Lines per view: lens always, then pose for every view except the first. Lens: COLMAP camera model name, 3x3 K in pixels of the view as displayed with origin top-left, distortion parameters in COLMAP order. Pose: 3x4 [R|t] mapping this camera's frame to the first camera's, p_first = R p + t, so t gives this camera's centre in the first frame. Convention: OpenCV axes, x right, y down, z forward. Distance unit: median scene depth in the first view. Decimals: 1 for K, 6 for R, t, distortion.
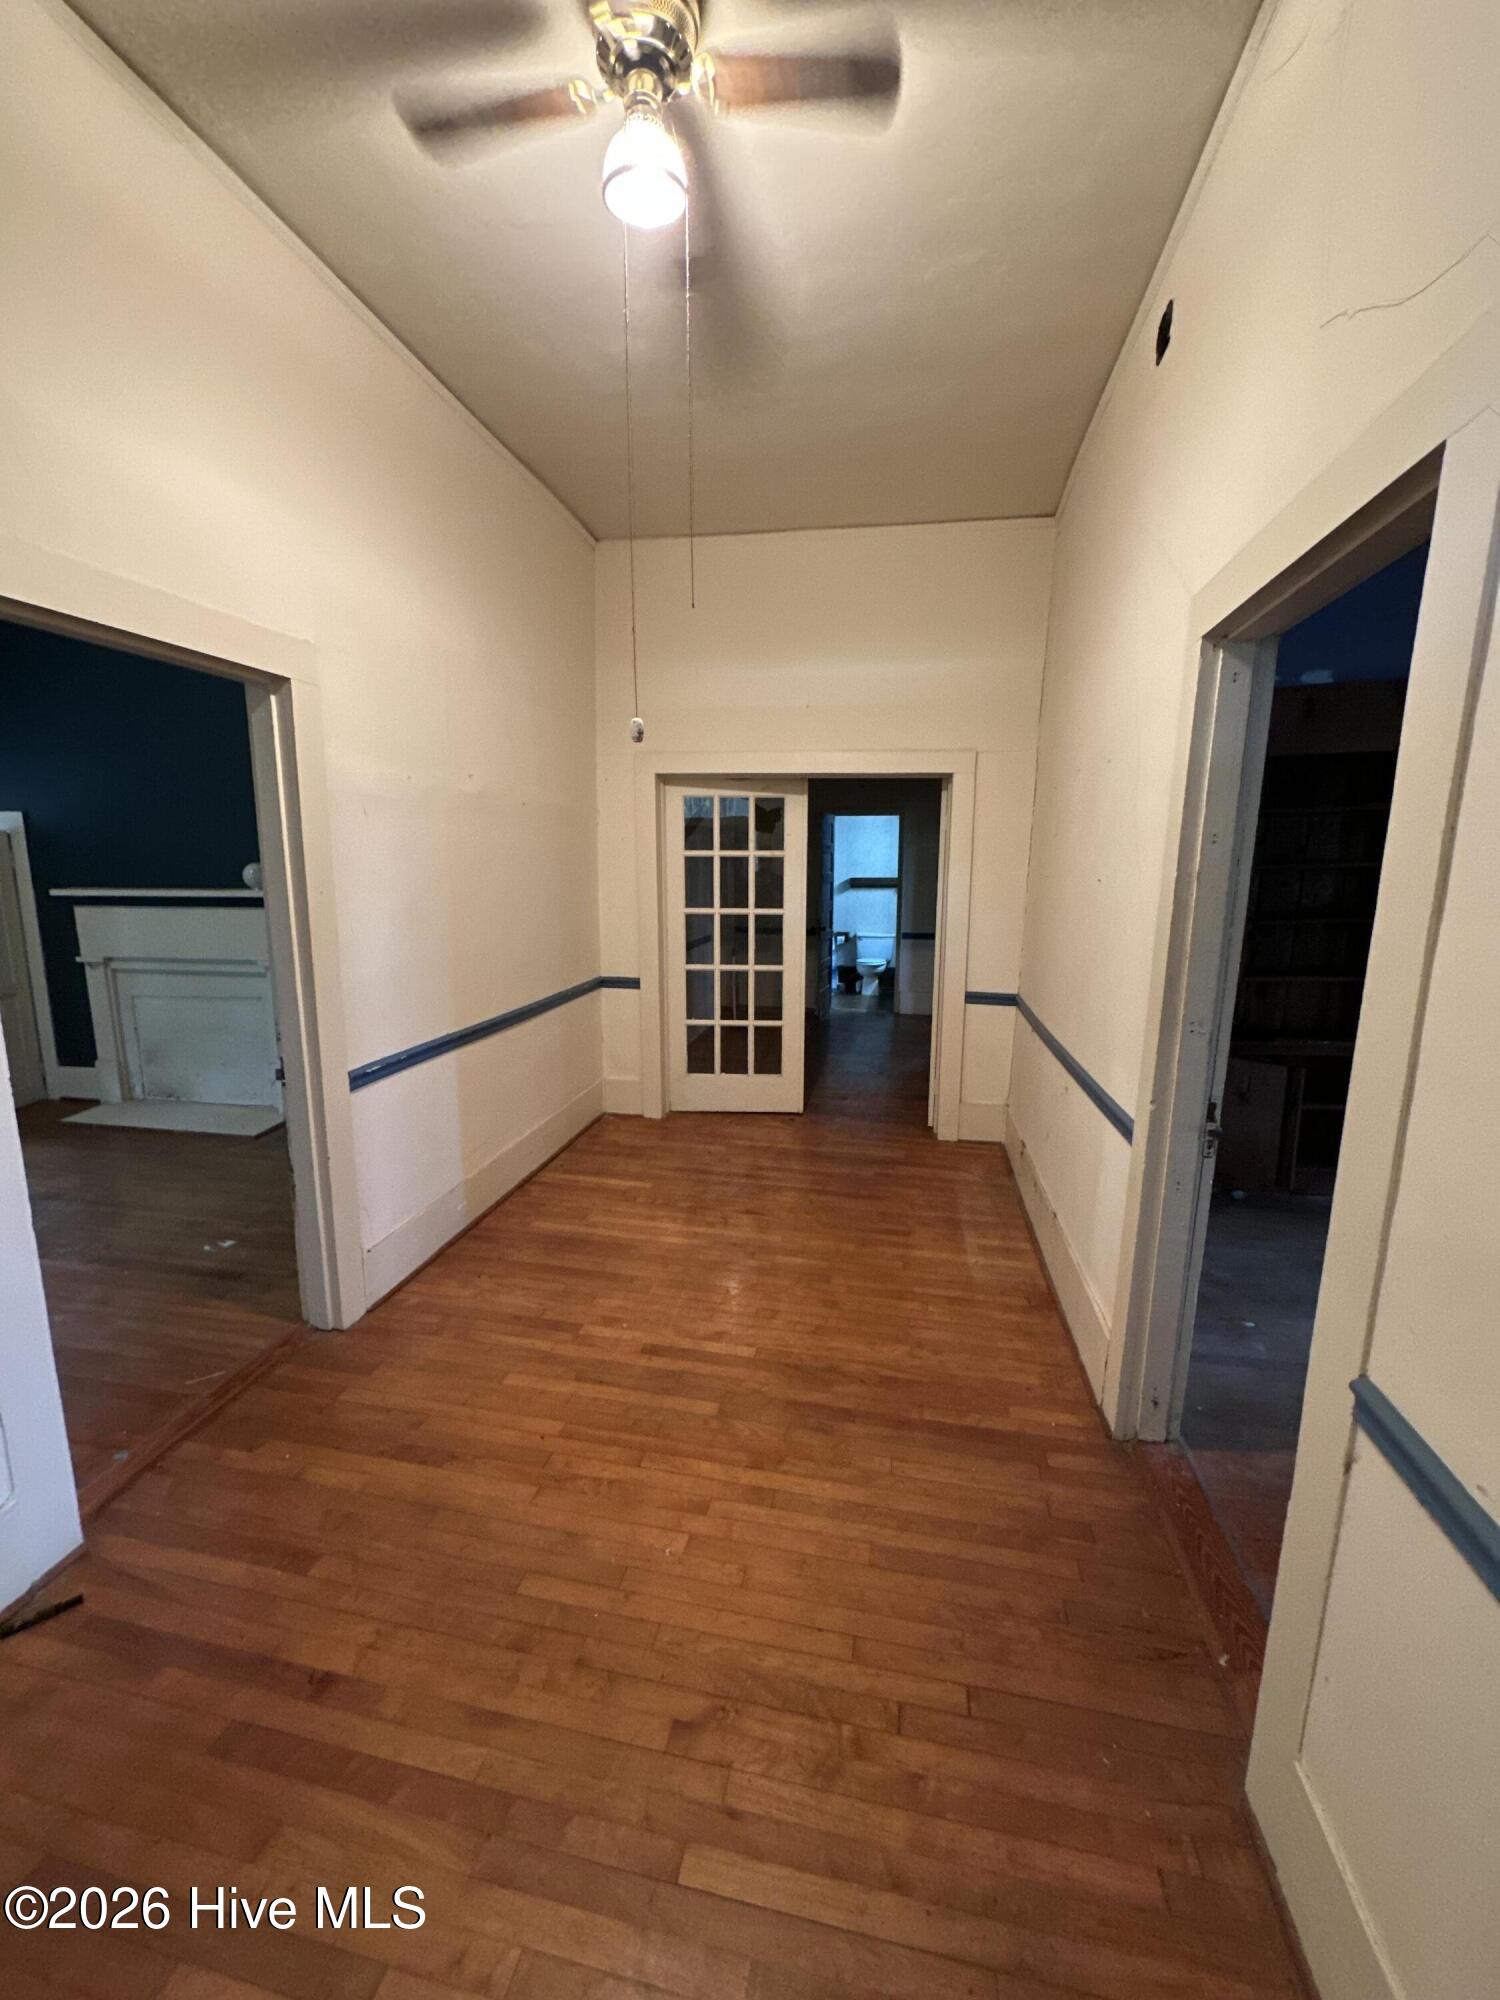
lens RADIAL K [[793.3, 0, 748.6], [0, 793.3, 997.8], [0, 0, 1]] dist [-0.001436, -0.000509]
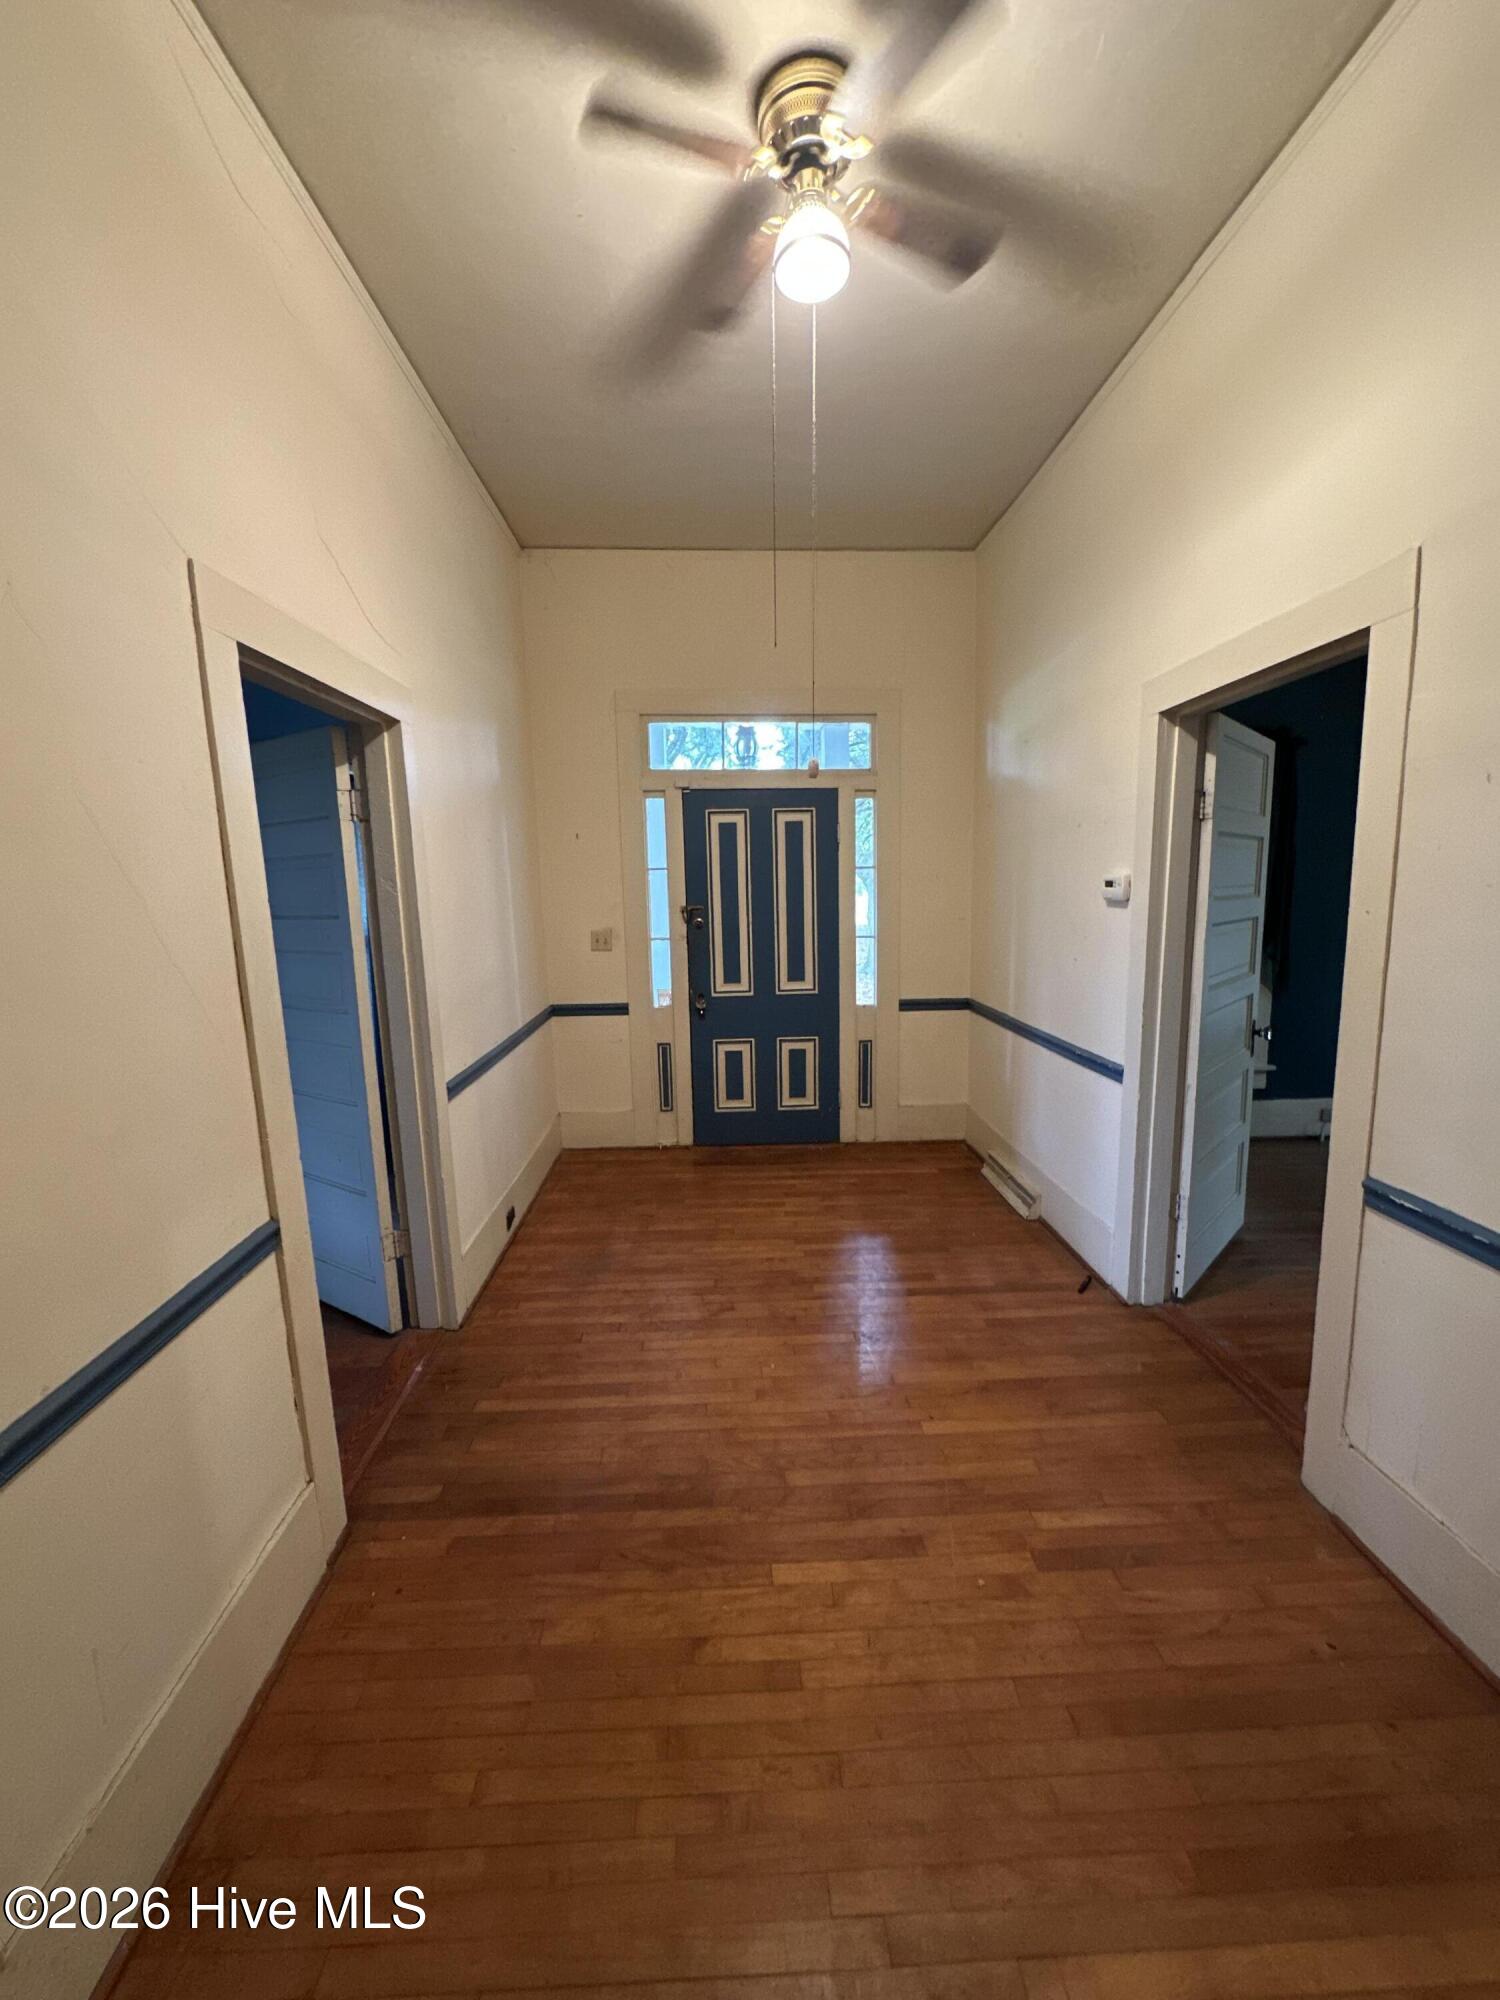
lens RADIAL K [[793.3, 0, 749.8], [0, 793.3, 1019.5], [0, 0, 1]] dist [-0.001436, -0.000509]
pose [[-0.971803, 0.053426, -0.229663, 0.176306], [-0.024564, 0.945755, 0.323950, -0.264465], [0.234513, 0.320457, -0.917775, 1.599533]]
